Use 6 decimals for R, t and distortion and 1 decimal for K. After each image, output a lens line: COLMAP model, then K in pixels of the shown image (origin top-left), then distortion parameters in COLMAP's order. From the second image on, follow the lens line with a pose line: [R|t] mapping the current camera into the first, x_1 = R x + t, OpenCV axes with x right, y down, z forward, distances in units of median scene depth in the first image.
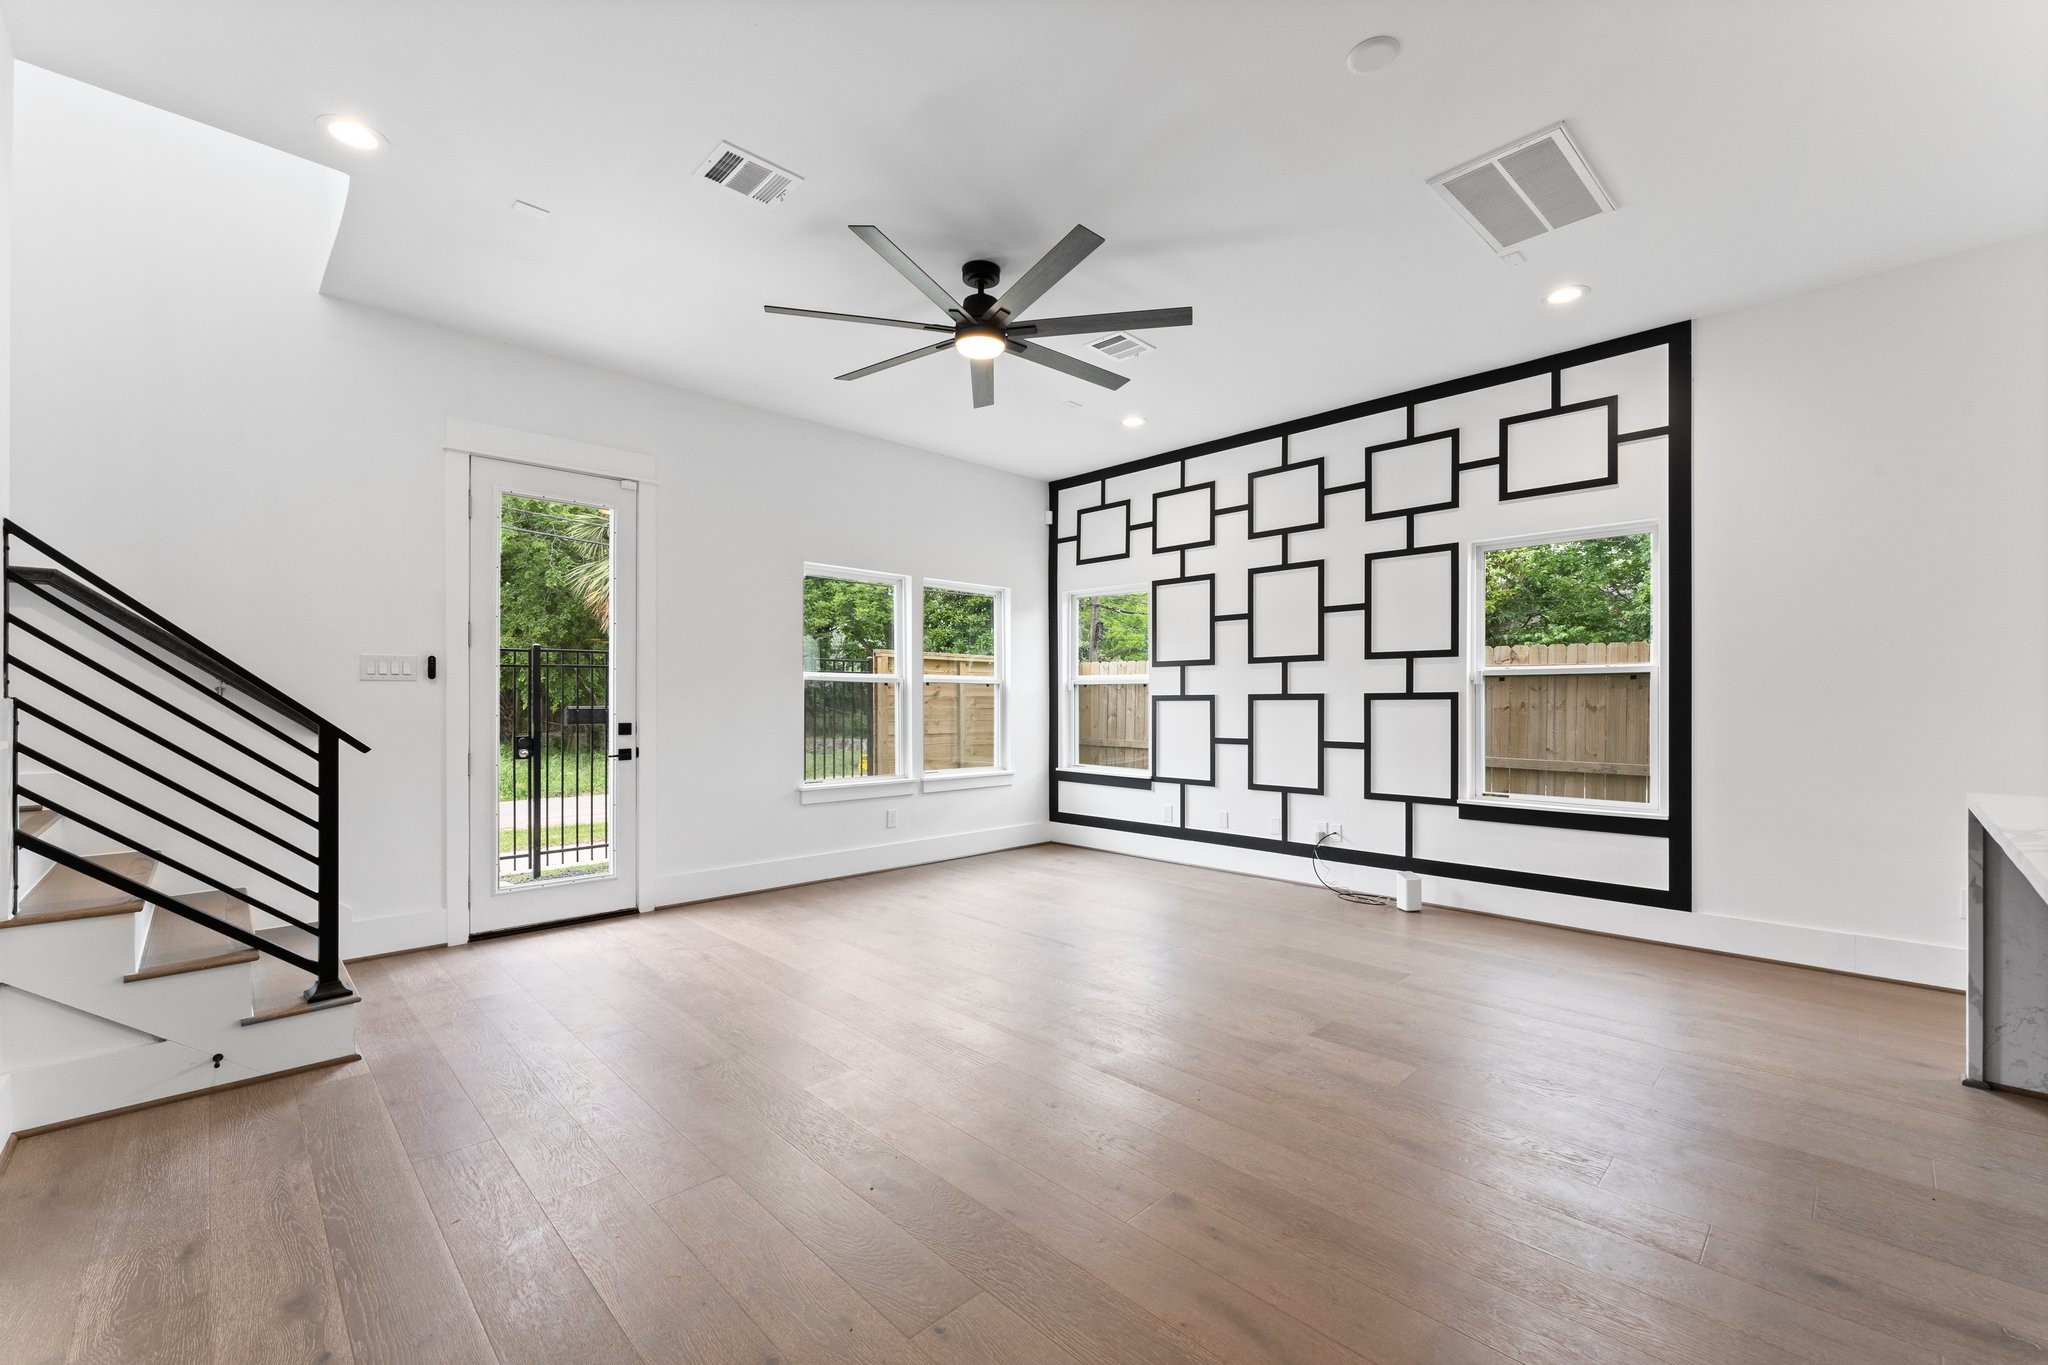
lens RADIAL K [[842.1, 0, 1014.4], [0, 842.1, 698.6], [0, 0, 1]] dist [0.003500, 0.000839]
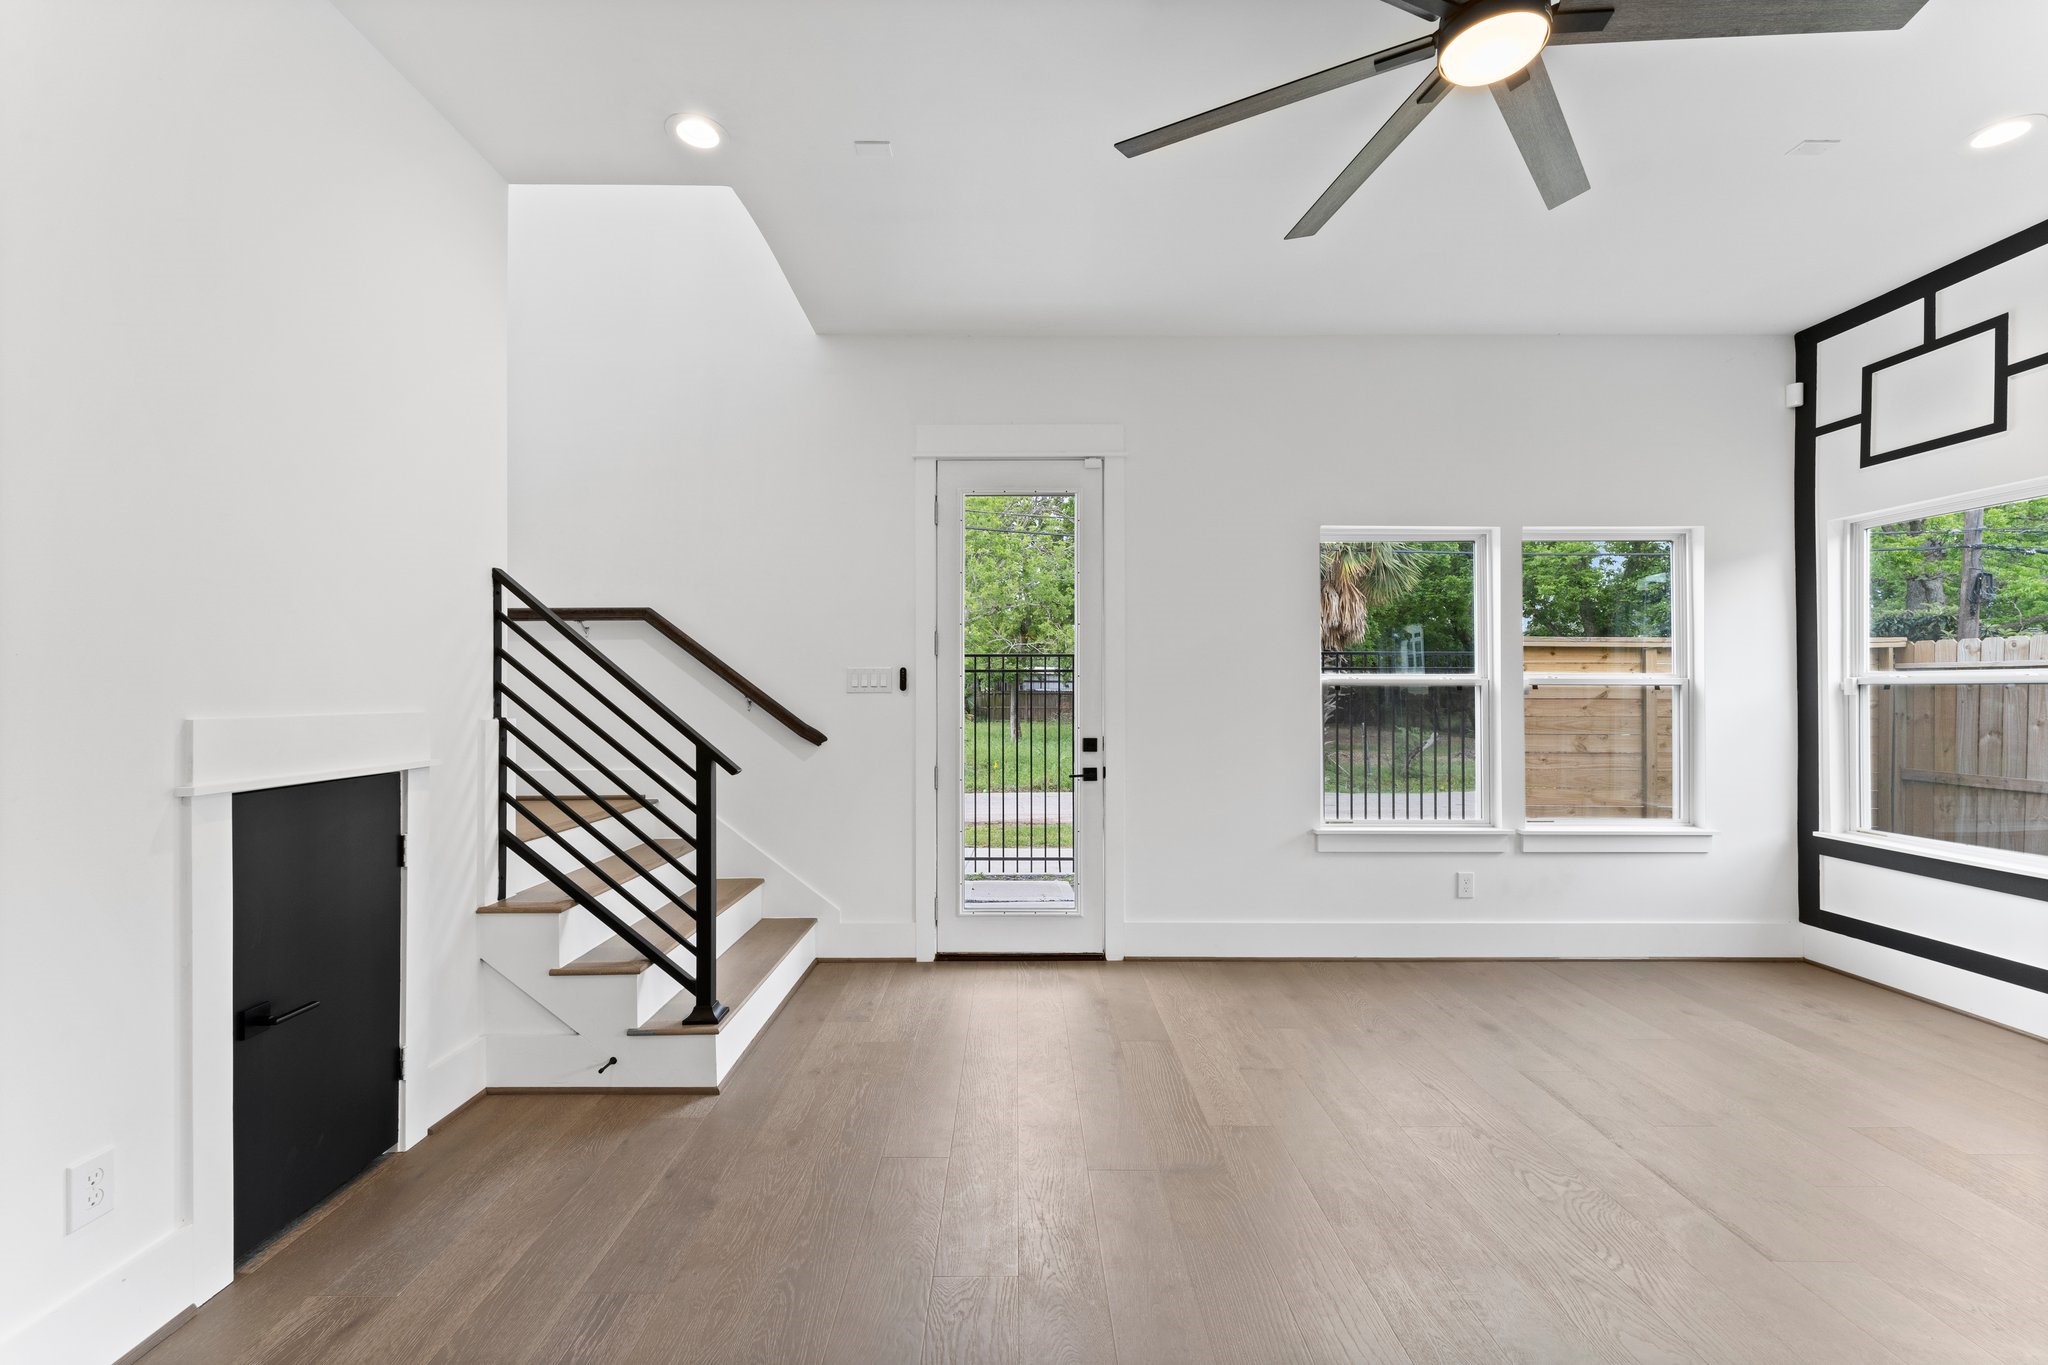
lens RADIAL K [[842.1, 0, 1015.1], [0, 842.1, 688.5], [0, 0, 1]] dist [0.003500, 0.000839]
pose [[0.723784, -0.004885, -0.690009, 0.077645], [0.000927, 0.999981, -0.006106, -0.016331], [0.690026, 0.003780, 0.723775, 0.313858]]
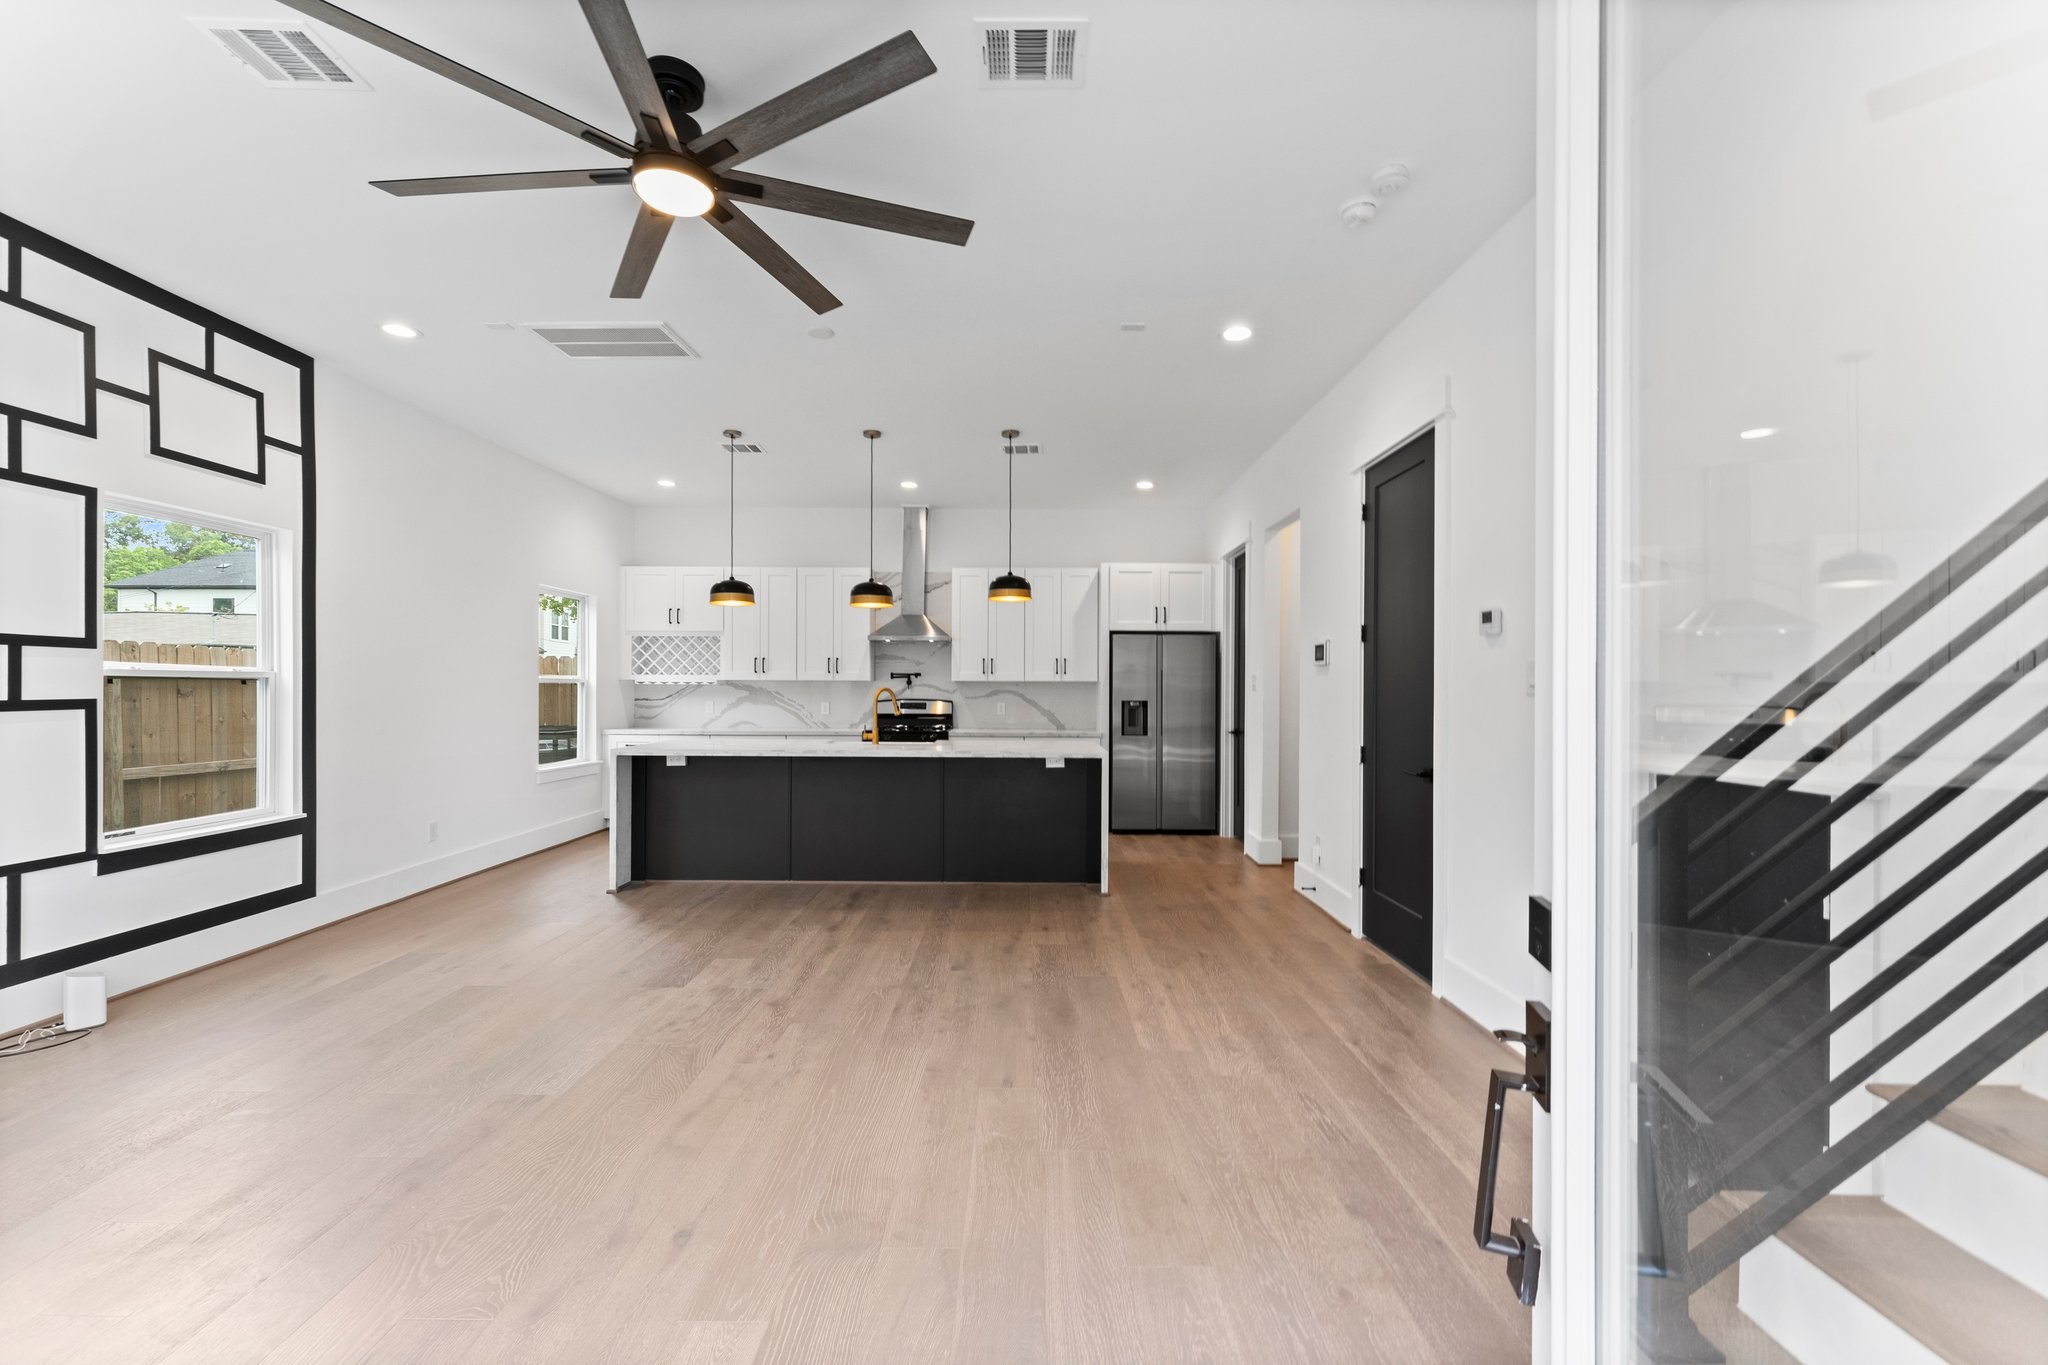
lens RADIAL K [[842.1, 0, 1020.4], [0, 842.1, 690.3], [0, 0, 1]] dist [0.003500, 0.000839]
pose [[-0.719162, -0.004867, 0.694825, -0.523350], [-0.004848, 0.999986, 0.001986, -0.019734], [-0.694826, -0.001940, -0.719176, 0.960648]]
